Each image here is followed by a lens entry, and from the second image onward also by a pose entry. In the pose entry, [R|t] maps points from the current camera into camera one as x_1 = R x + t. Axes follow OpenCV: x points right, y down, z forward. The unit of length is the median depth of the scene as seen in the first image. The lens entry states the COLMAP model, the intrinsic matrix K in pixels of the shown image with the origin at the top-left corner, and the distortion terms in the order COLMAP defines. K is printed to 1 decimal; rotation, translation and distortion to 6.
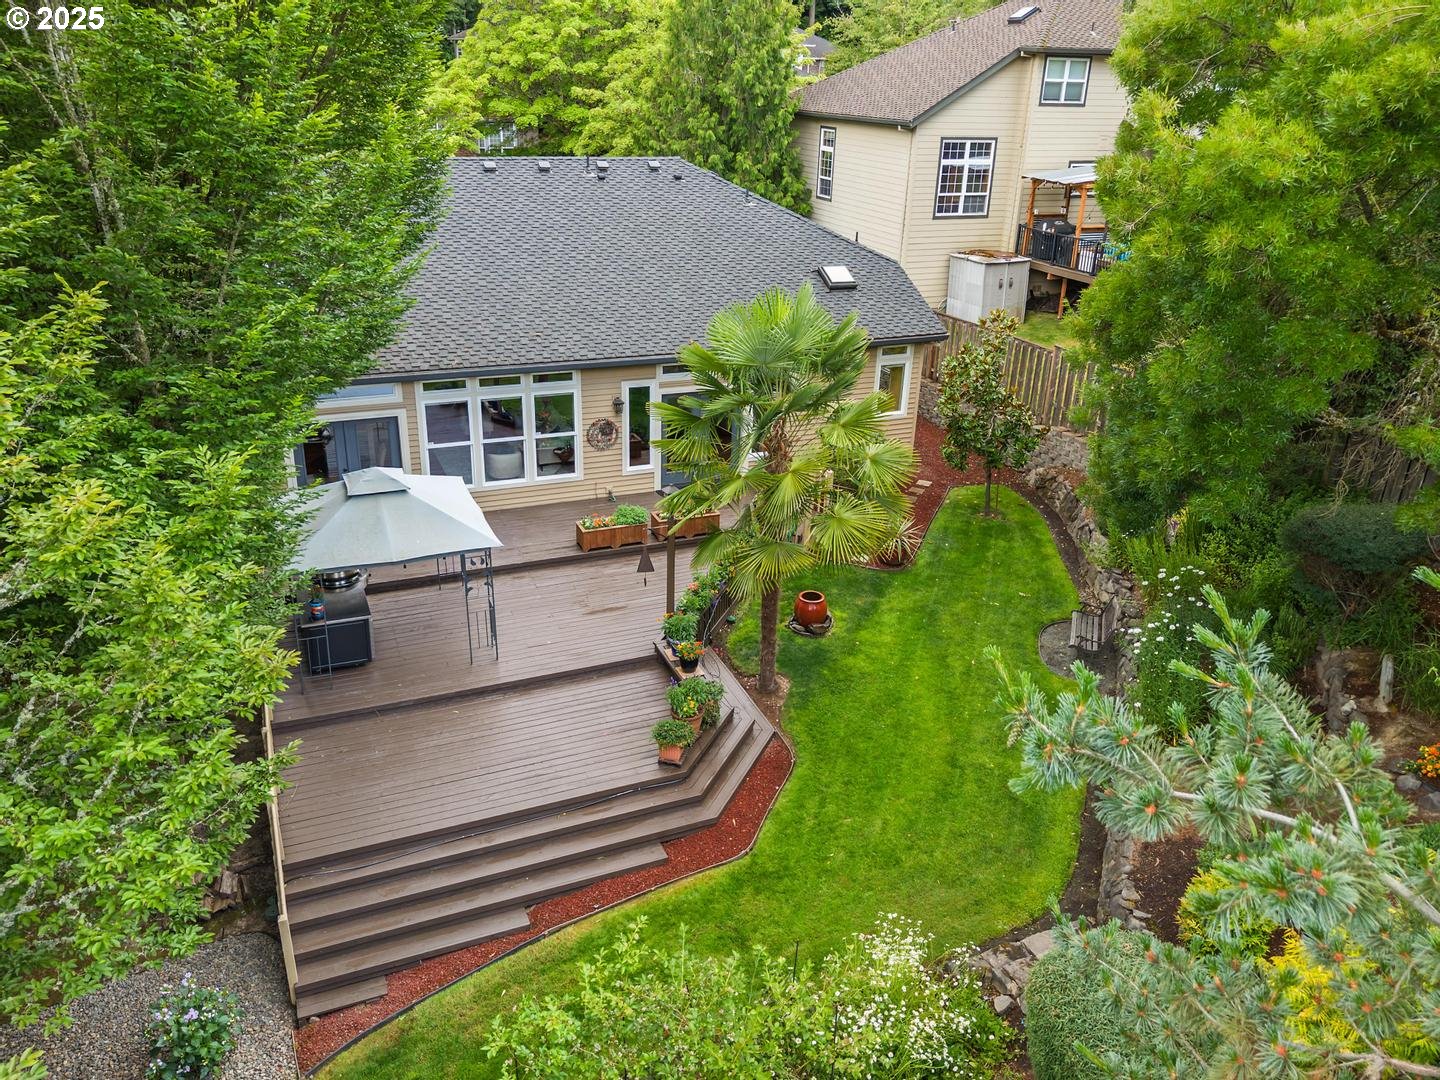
lens RADIAL K [[1114.0, 0, 720.0], [0, 1114.0, 540.0], [0, 0, 1]] dist [0.044078, 0.001247]
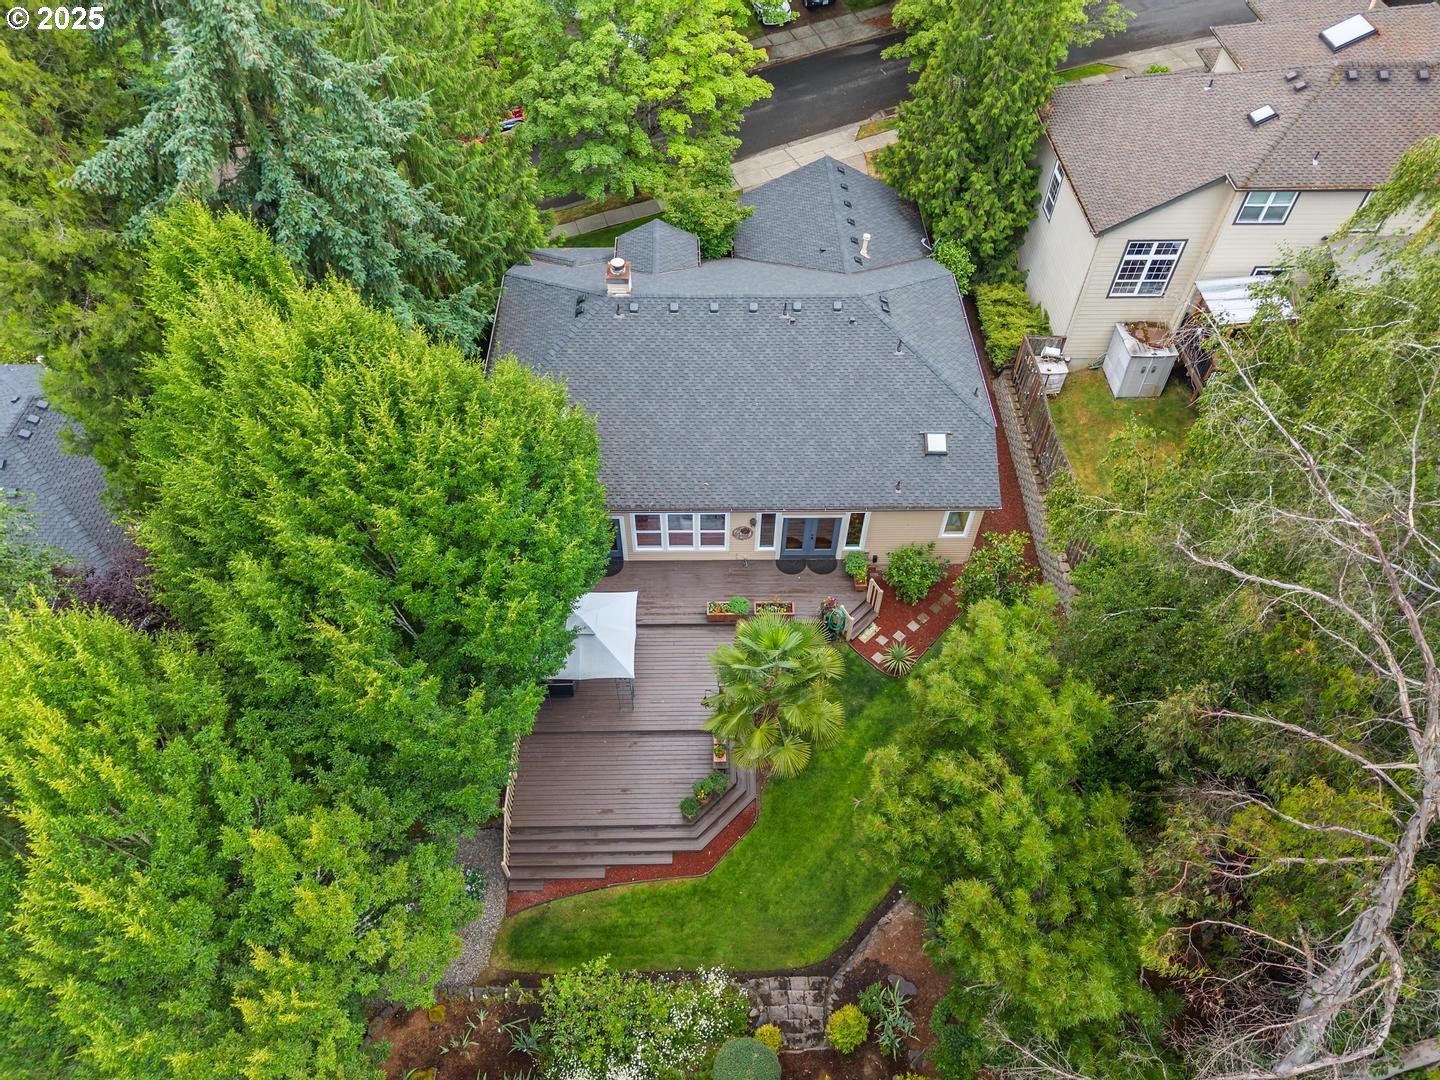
lens RADIAL K [[1114.0, 0, 720.0], [0, 1114.0, 540.0], [0, 0, 1]] dist [0.044078, 0.001247]
pose [[0.927956, 0.282690, -0.242865, 0.176009], [-0.133579, 0.860641, 0.491380, -0.603777], [0.347928, -0.423538, 0.836398, -0.229394]]
